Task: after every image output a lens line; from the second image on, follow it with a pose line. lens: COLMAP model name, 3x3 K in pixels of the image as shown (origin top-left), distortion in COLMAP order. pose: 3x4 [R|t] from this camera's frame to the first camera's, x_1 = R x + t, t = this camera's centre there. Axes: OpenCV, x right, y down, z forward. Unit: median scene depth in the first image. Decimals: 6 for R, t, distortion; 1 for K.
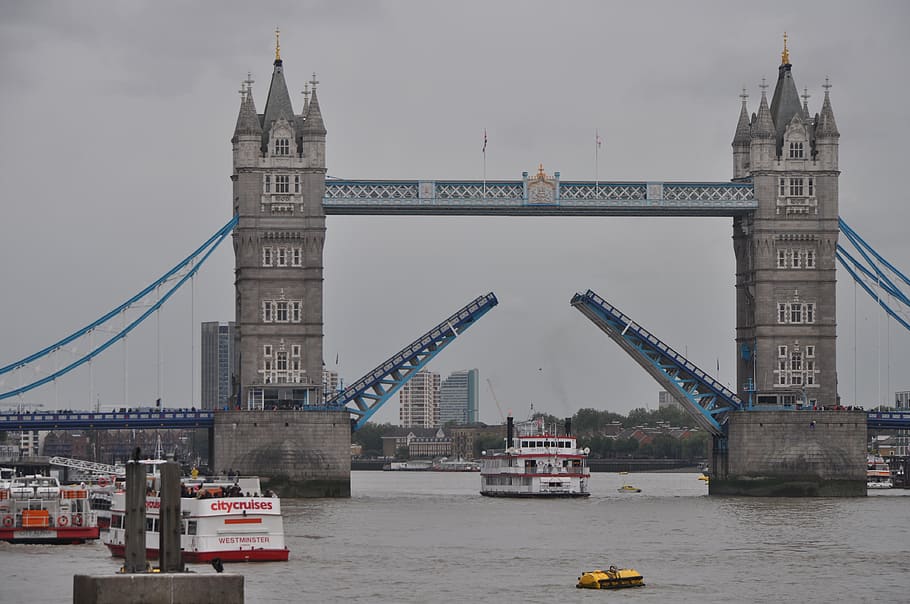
lens RADIAL K [[1666.9, 0, 455.0], [0, 1666.9, 302.0], [0, 0, 1]] dist [0.349867, -0.008688]
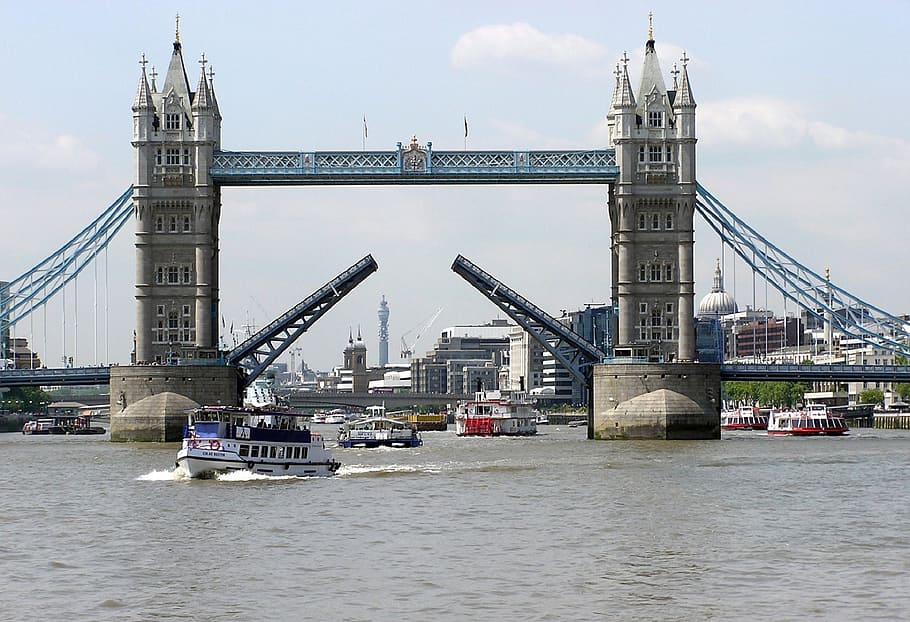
lens RADIAL K [[1544.1, 0, 455.0], [0, 1544.1, 311.0], [0, 0, 1]] dist [0.239607, 0.014569]
pose [[0.995231, -0.004379, -0.097448, 0.175501], [0.007349, 0.999519, 0.030137, 0.000432], [0.097269, -0.030710, 0.994784, 0.013755]]
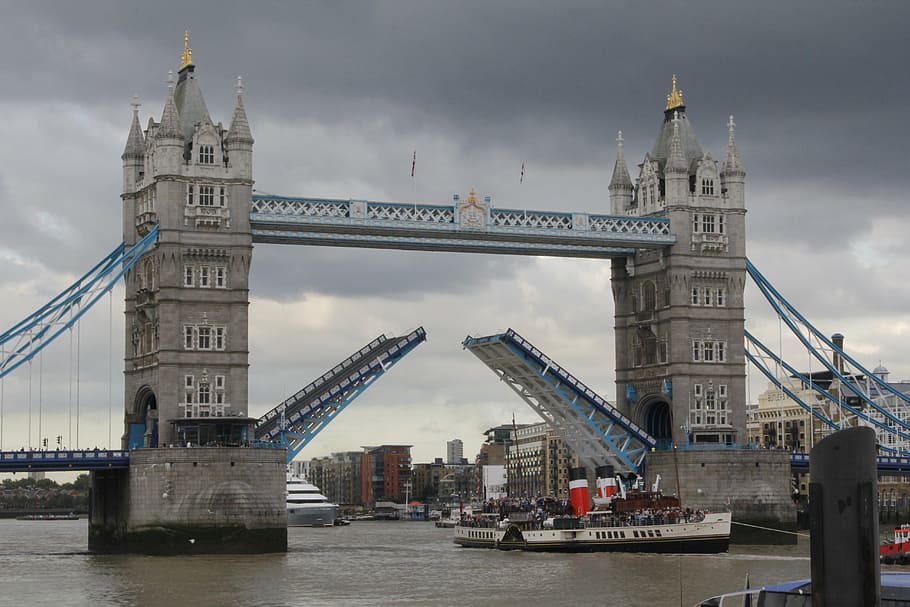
lens RADIAL K [[1920.1, 0, 455.0], [0, 1920.1, 303.5], [0, 0, 1]] dist [0.517280, 0.193168]
pose [[0.946519, 0.029461, 0.321301, -0.308853], [-0.026043, 0.999549, -0.014931, -0.000725], [-0.321596, 0.005764, 0.946859, -0.025349]]
